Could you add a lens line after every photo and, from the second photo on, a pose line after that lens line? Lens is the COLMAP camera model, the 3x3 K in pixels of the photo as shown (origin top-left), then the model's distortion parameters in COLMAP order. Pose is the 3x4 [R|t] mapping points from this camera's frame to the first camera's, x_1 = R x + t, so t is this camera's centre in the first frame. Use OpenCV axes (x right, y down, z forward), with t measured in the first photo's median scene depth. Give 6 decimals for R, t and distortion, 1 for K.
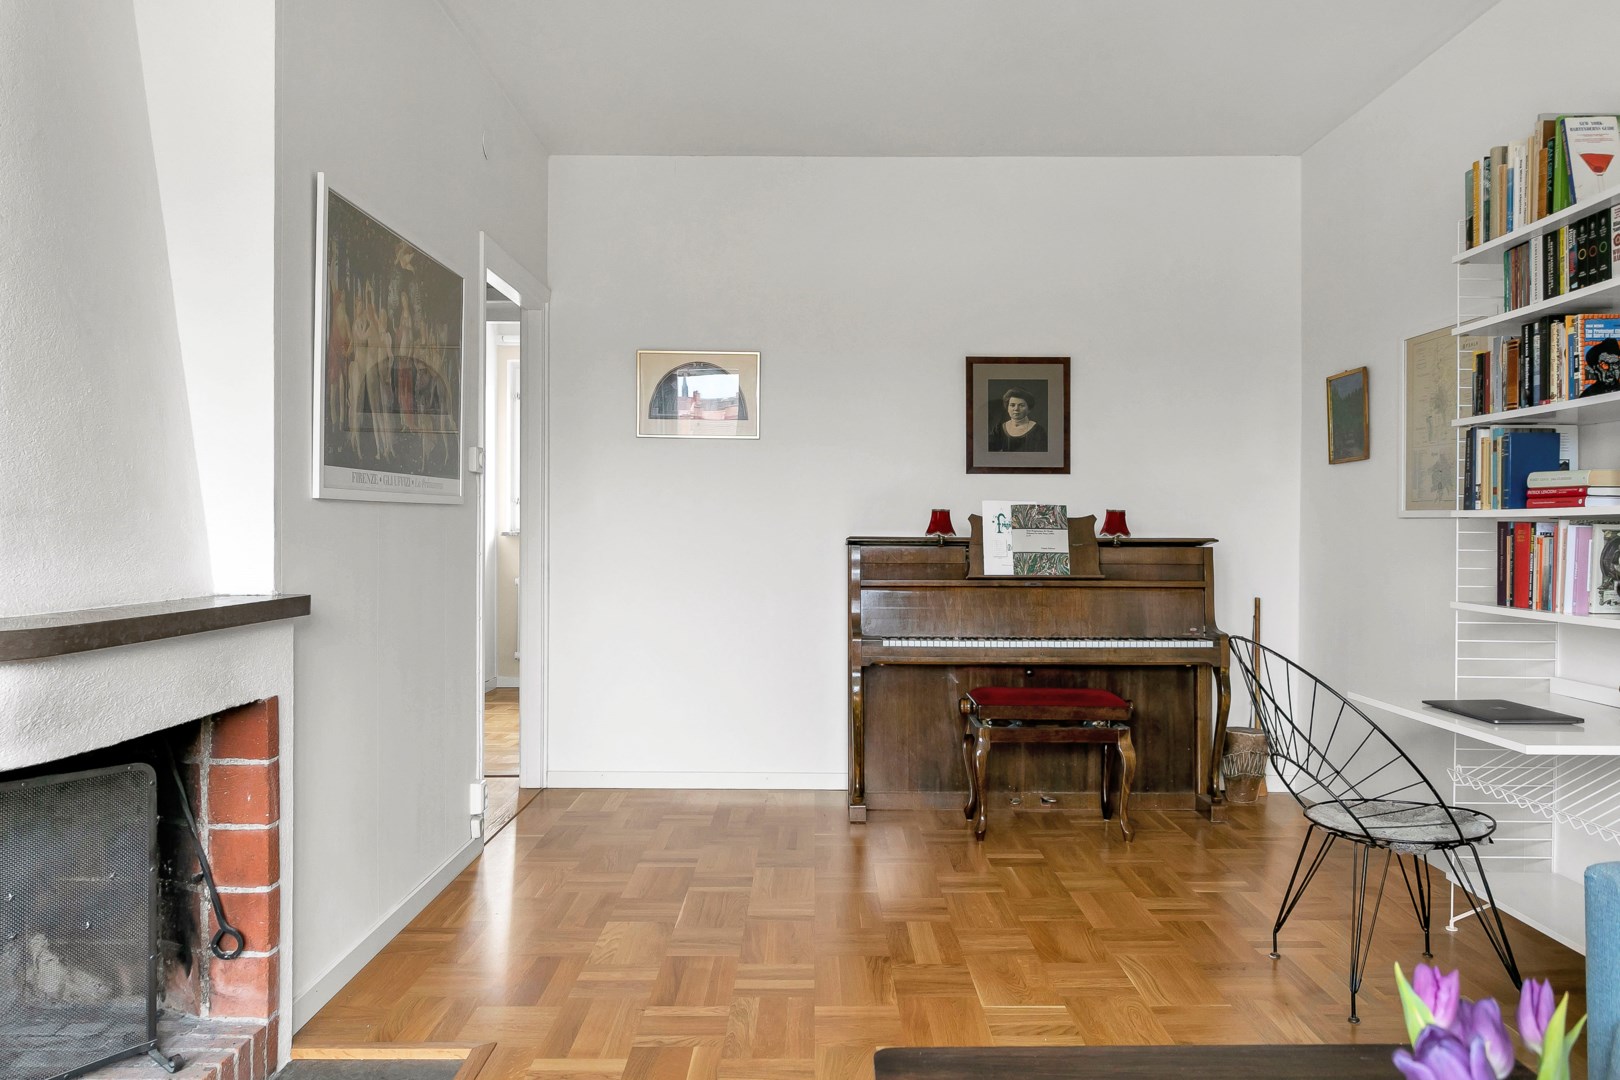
lens RADIAL K [[1139.1, 0, 812.6], [0, 1139.1, 536.7], [0, 0, 1]] dist [-0.005138, 0.003114]
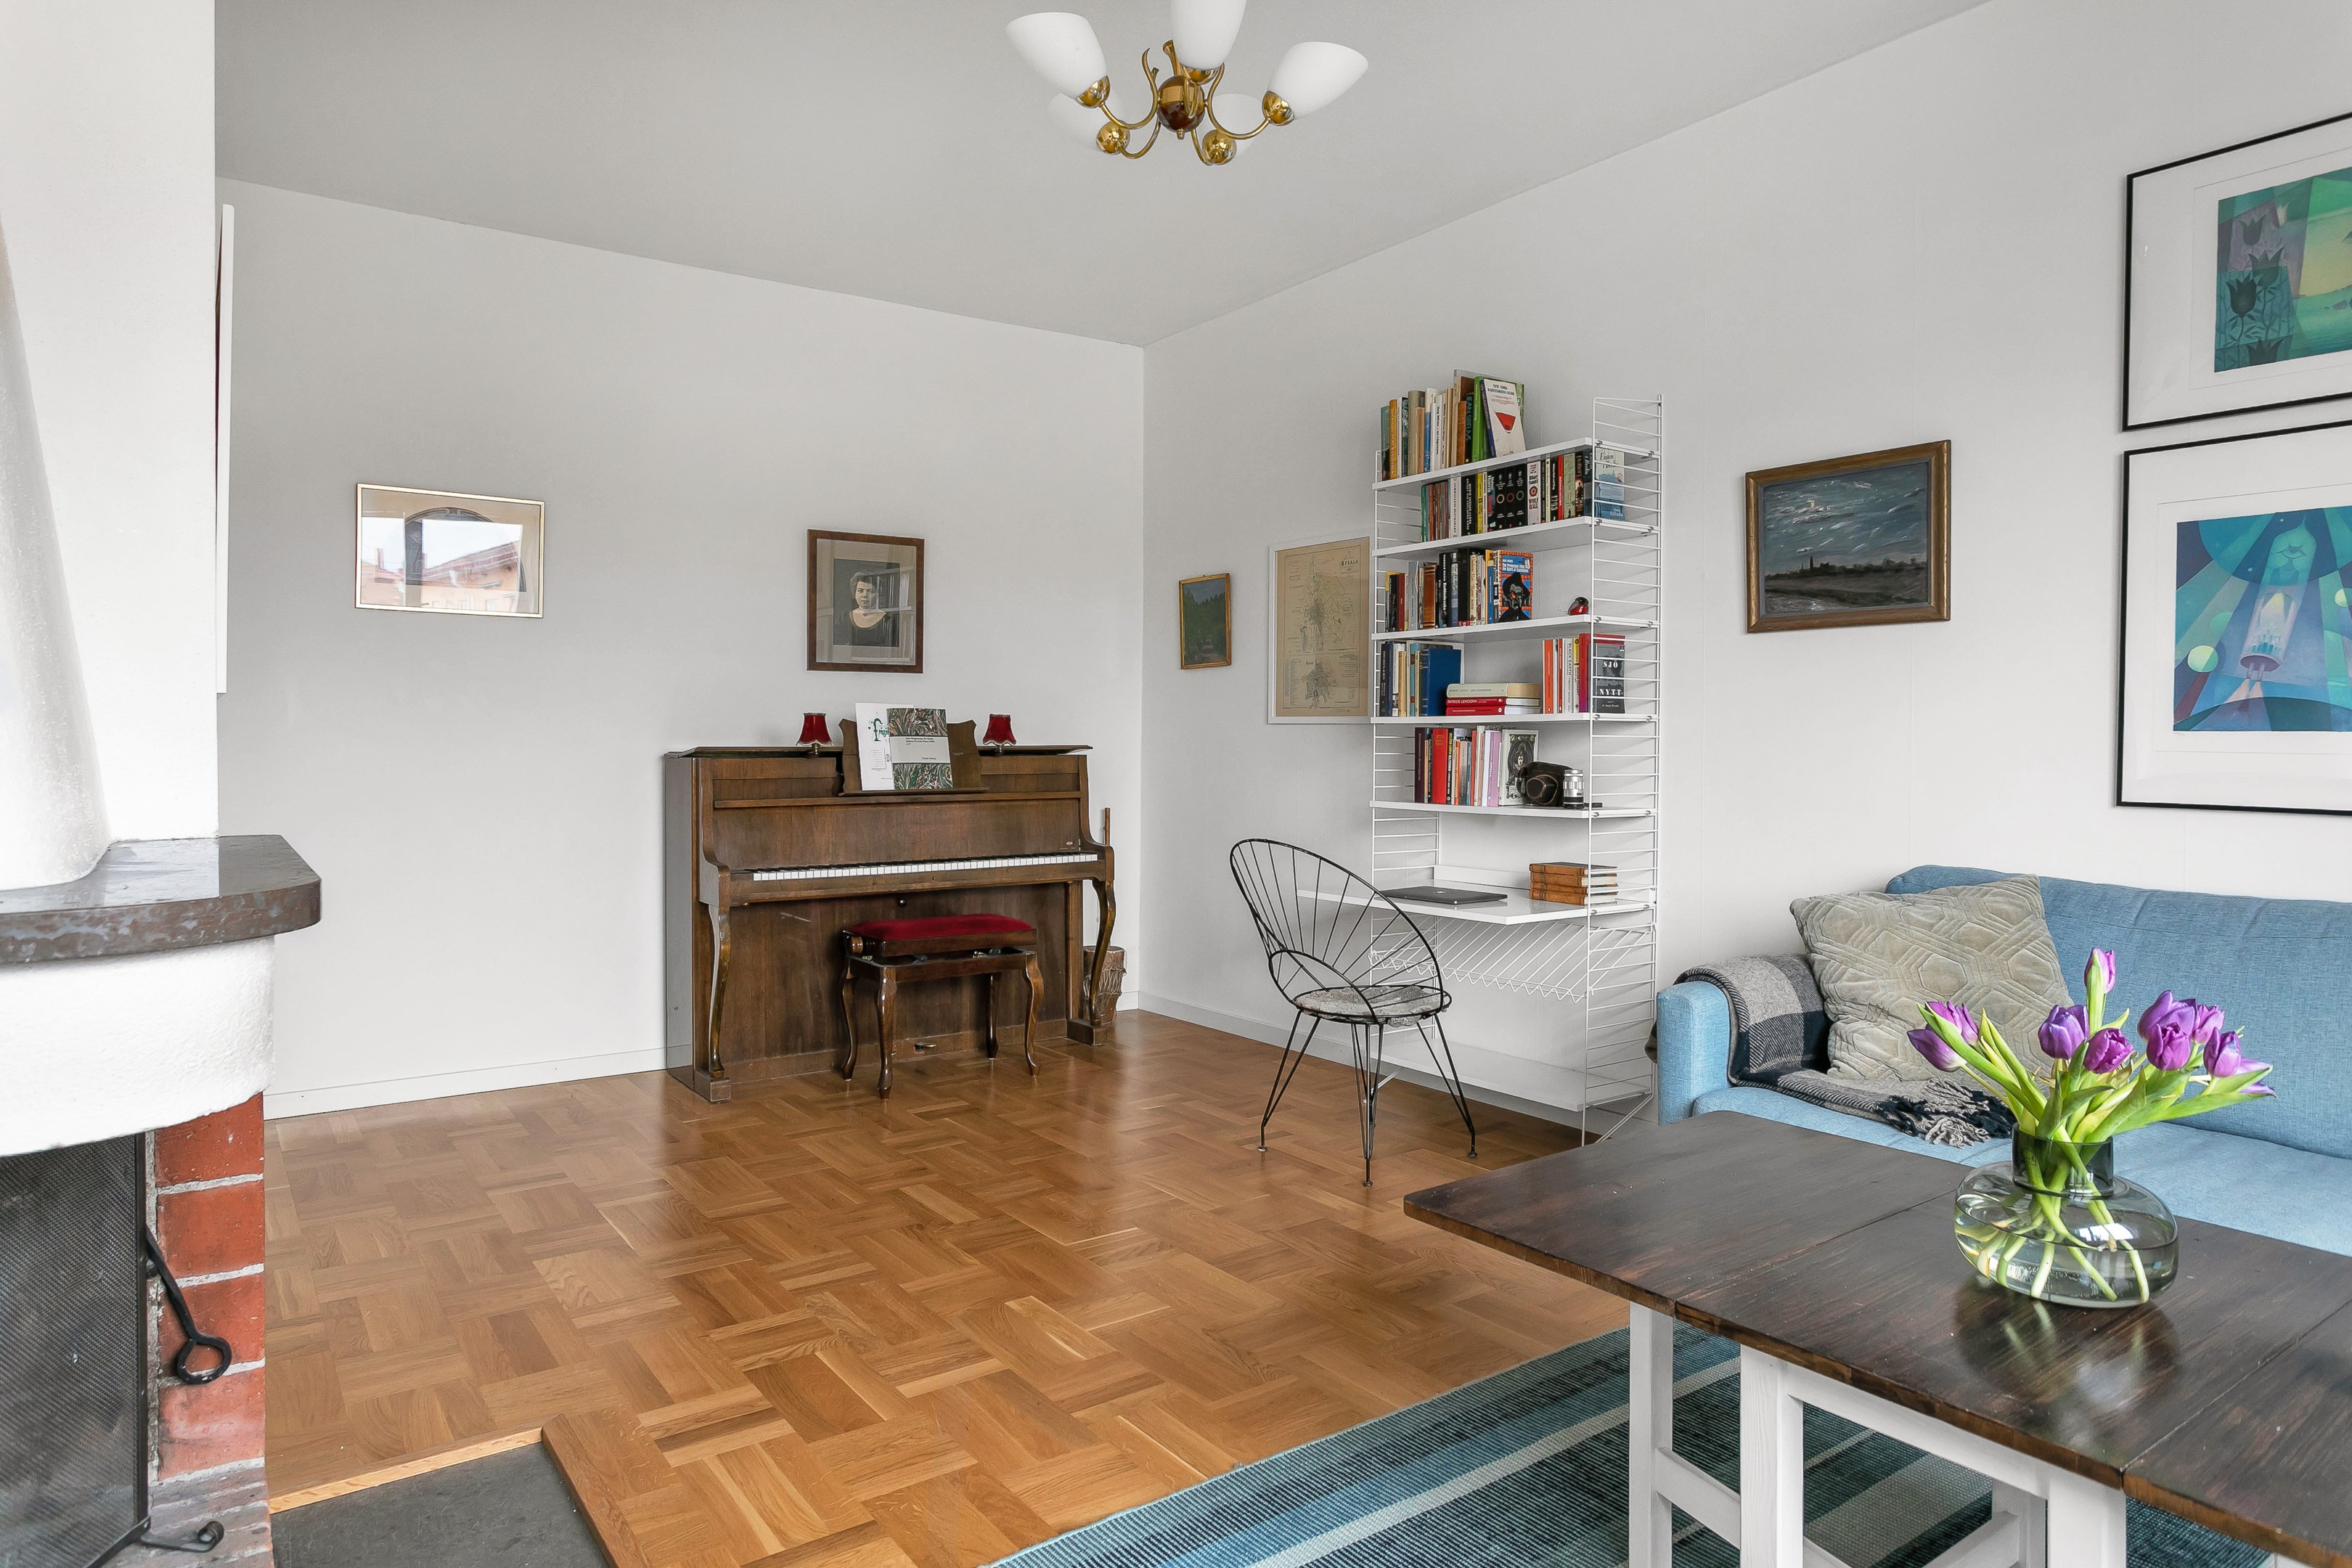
lens RADIAL K [[1425.7, 0, 1171.5], [0, 1425.7, 766.2], [0, 0, 1]] dist [-0.004164, 0.002632]
pose [[0.818418, -0.016392, 0.574389, -0.385318], [0.008431, 0.999828, 0.016520, -0.000259], [-0.574561, -0.008677, 0.818416, -0.007319]]
